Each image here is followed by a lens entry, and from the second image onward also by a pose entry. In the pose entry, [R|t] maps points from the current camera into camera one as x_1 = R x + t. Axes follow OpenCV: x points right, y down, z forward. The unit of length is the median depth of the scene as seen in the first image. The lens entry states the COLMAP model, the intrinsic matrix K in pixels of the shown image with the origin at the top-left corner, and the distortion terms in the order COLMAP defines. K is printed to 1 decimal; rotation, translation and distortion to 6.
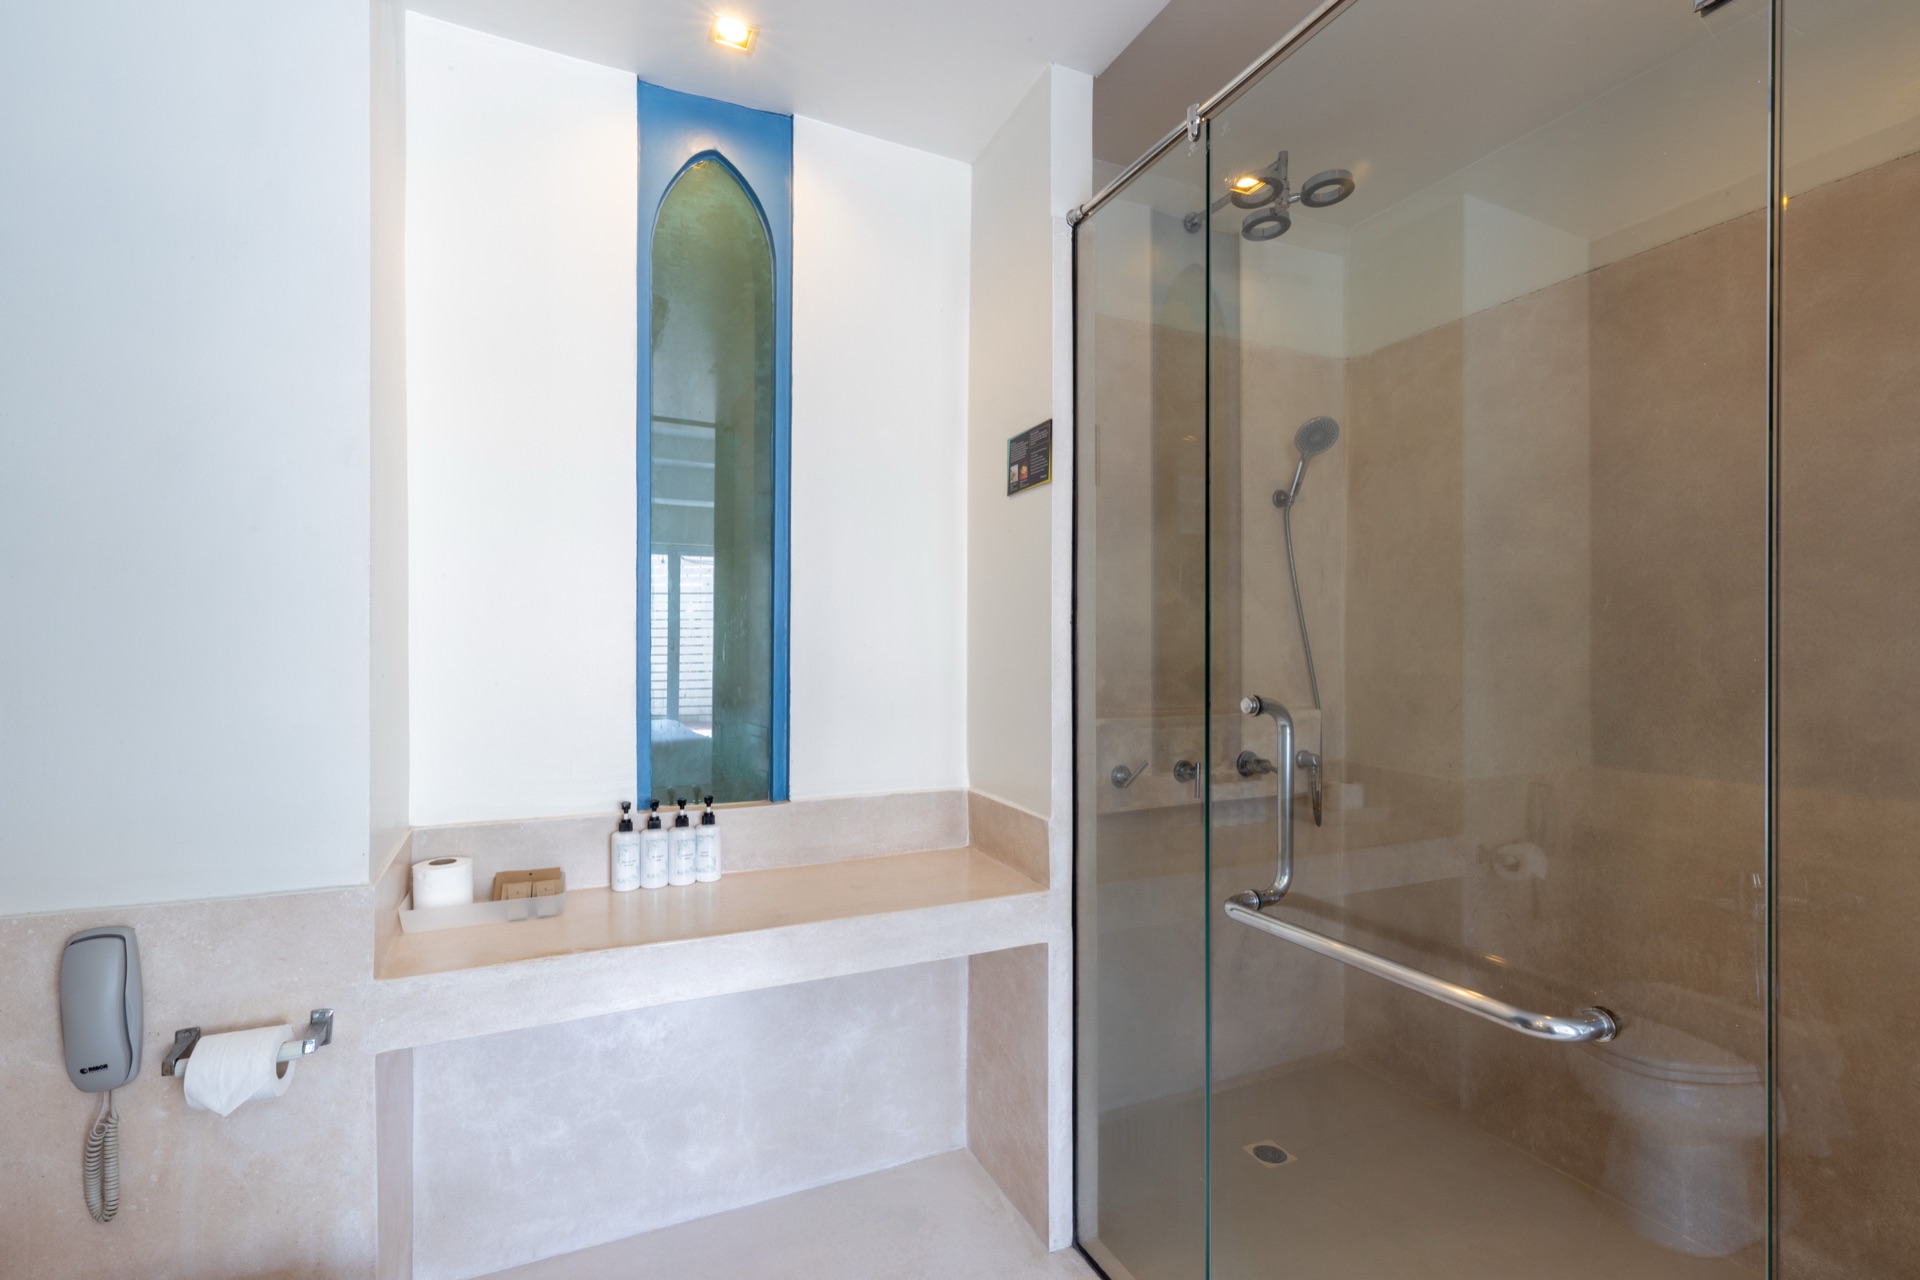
lens RADIAL K [[863.7, 0, 960.1], [0, 863.7, 655.2], [0, 0, 1]] dist [0.002367, -0.000095]
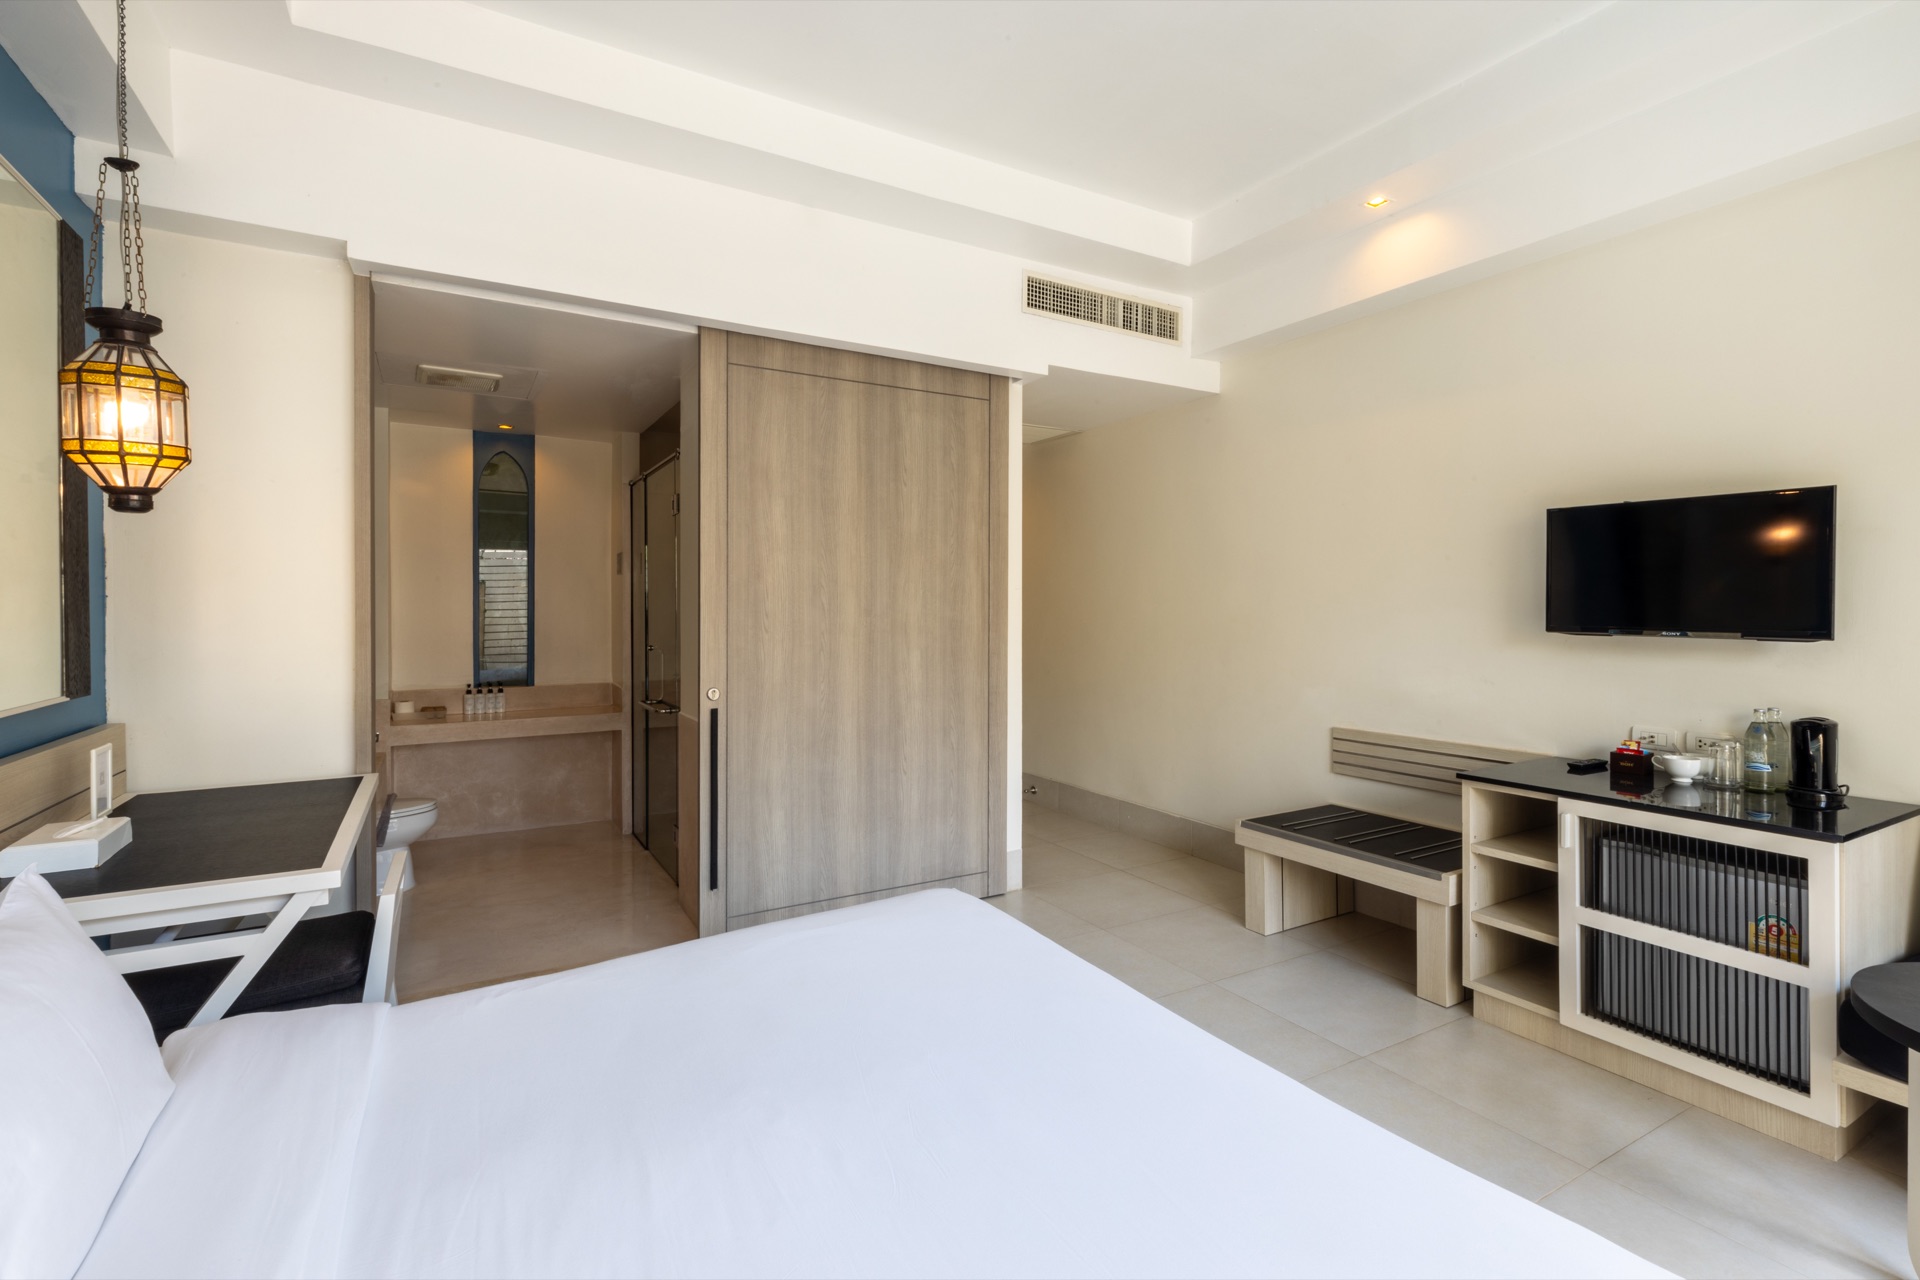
lens RADIAL K [[872.4, 0, 974.9], [0, 872.4, 618.9], [0, 0, 1]] dist [0.017693, -0.000474]
pose [[0.994394, -0.003105, 0.105691, 0.979021], [0.002801, 0.999991, 0.003026, -0.051597], [-0.105700, -0.002713, 0.994394, -2.081643]]
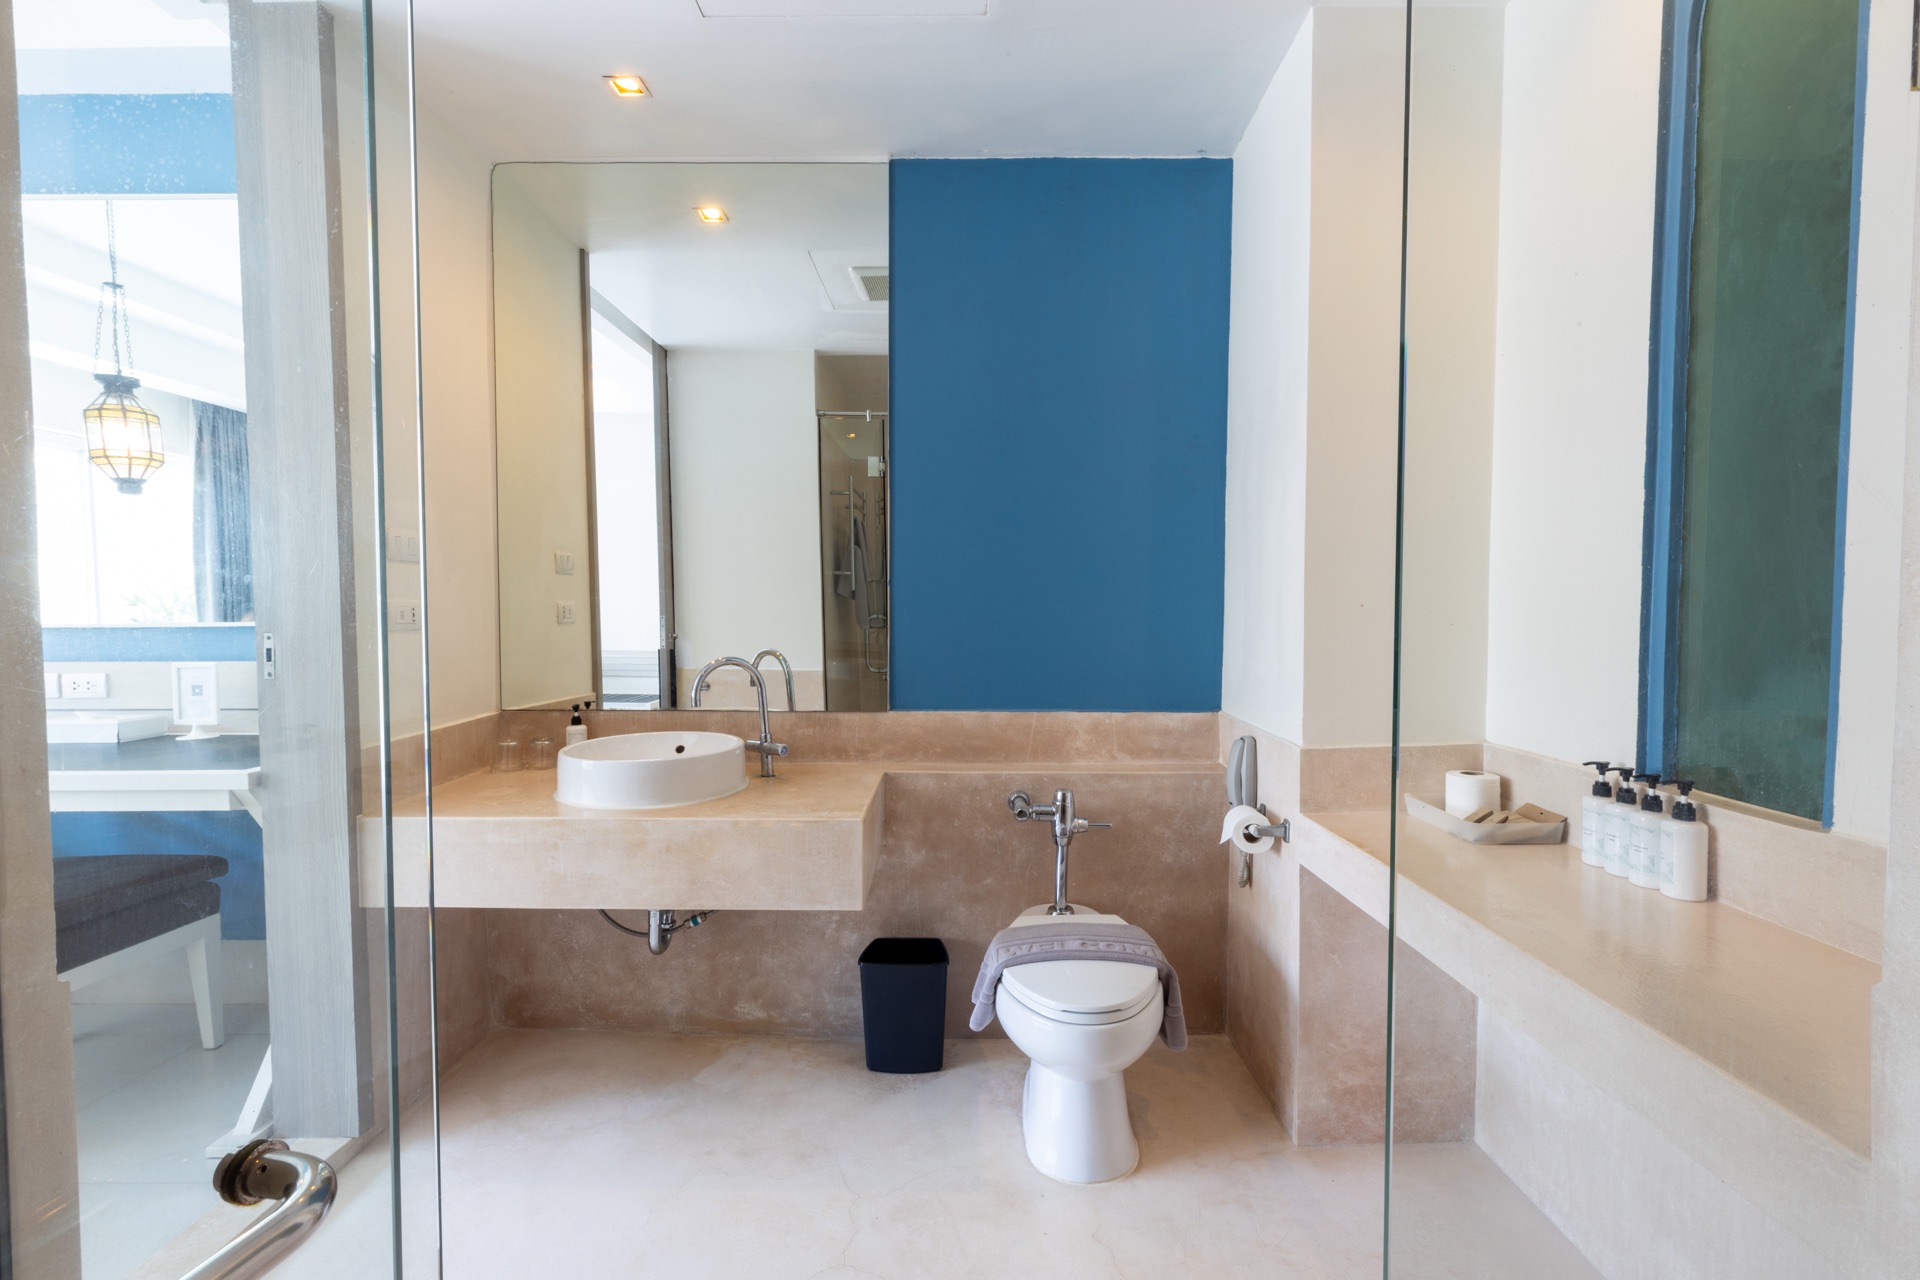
lens RADIAL K [[853.7, 0, 956.9], [0, 853.7, 634.6], [0, 0, 1]] dist [0.003056, -0.000158]
pose [[-0.422826, 0.030447, -0.905699, 0.616301], [-0.003301, 0.999377, 0.035137, 0.020413], [0.906205, 0.017847, -0.422462, 0.773215]]
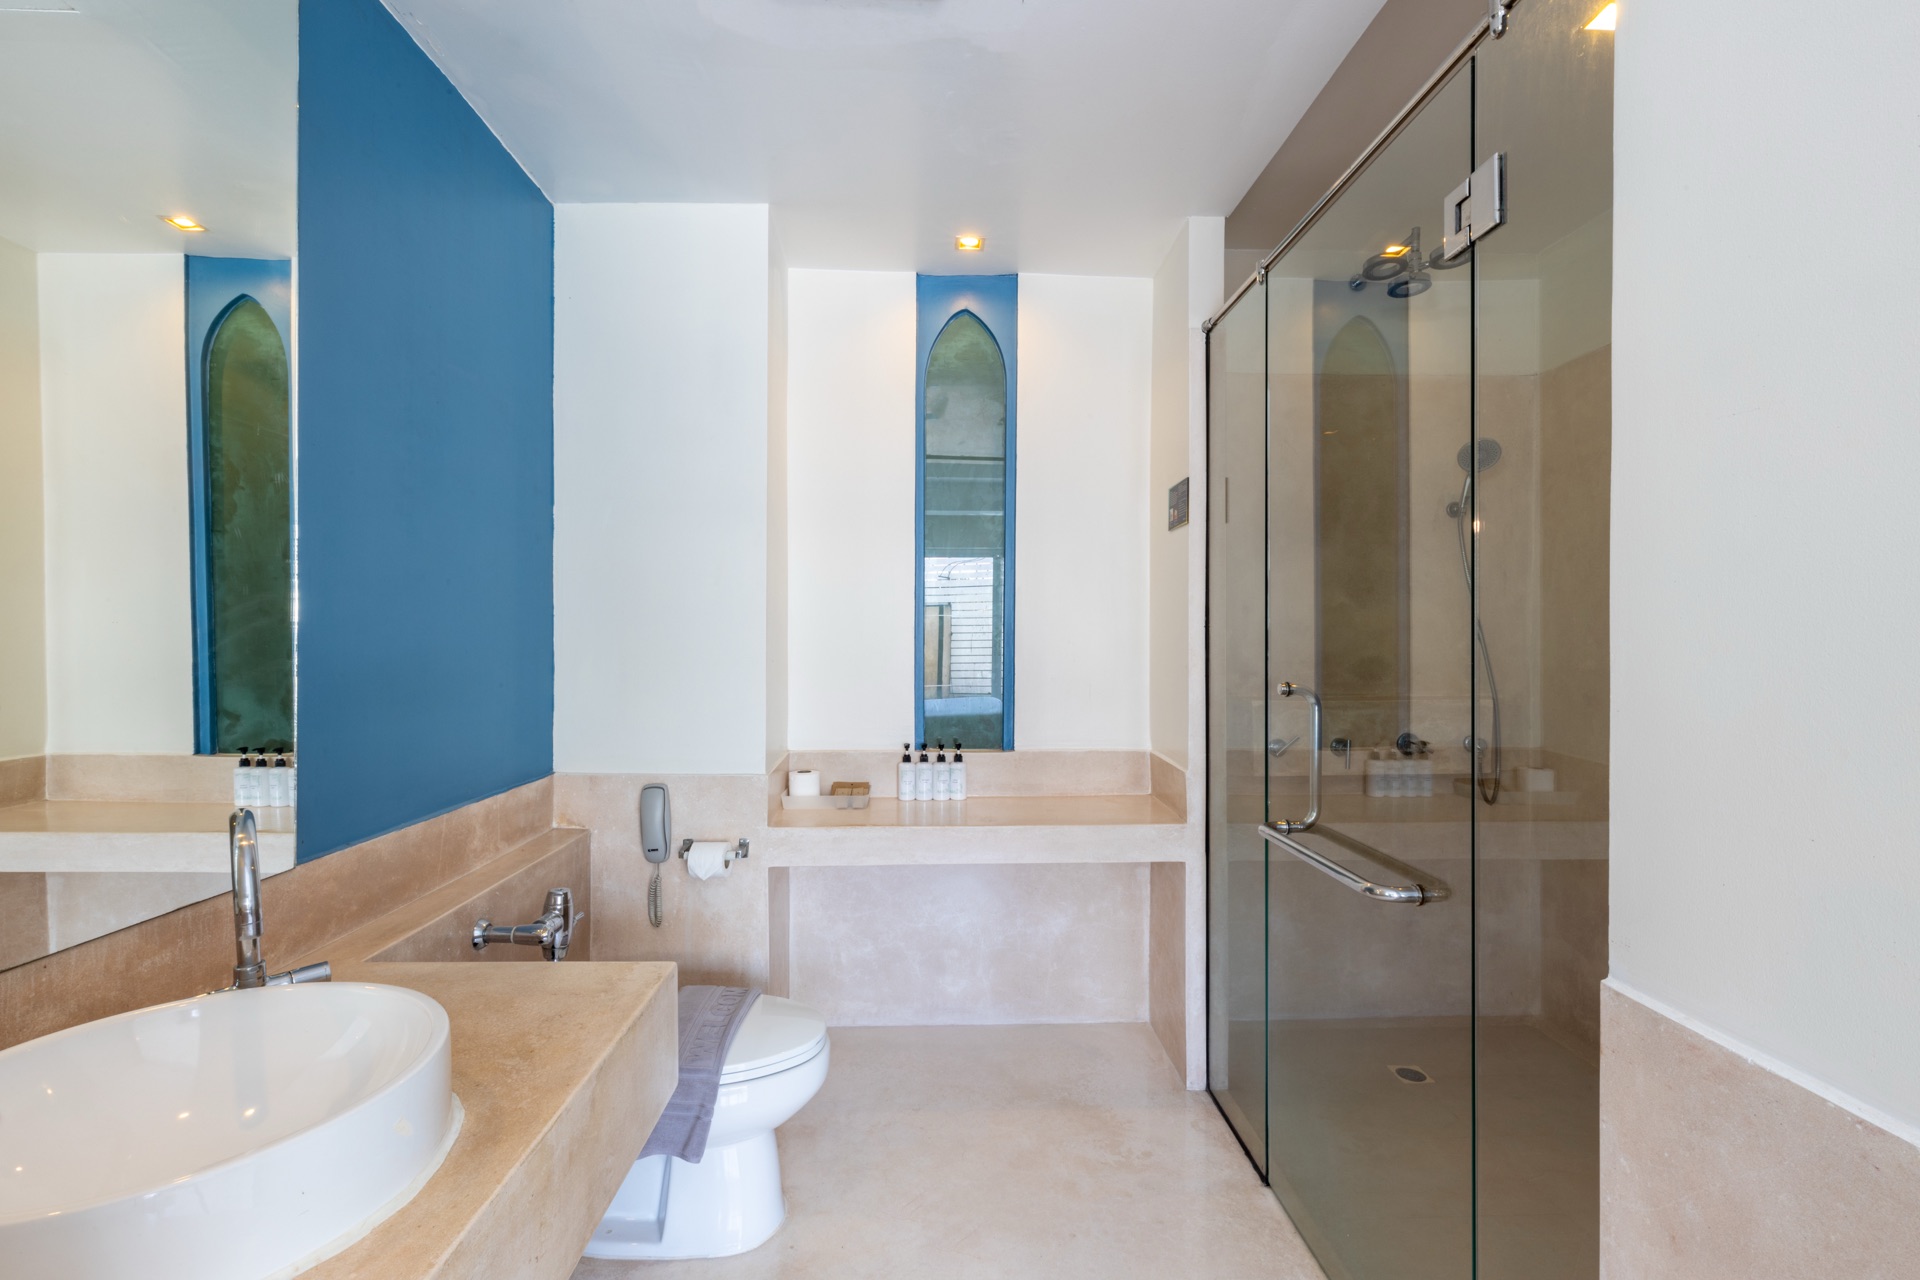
lens RADIAL K [[853.7, 0, 956.9], [0, 853.7, 634.6], [0, 0, 1]] dist [0.003056, -0.000158]
pose [[0.921611, -0.000852, -0.388113, 0.289298], [-0.001552, 0.999981, -0.005883, -0.016785], [0.388111, 0.006024, 0.921593, -0.377482]]
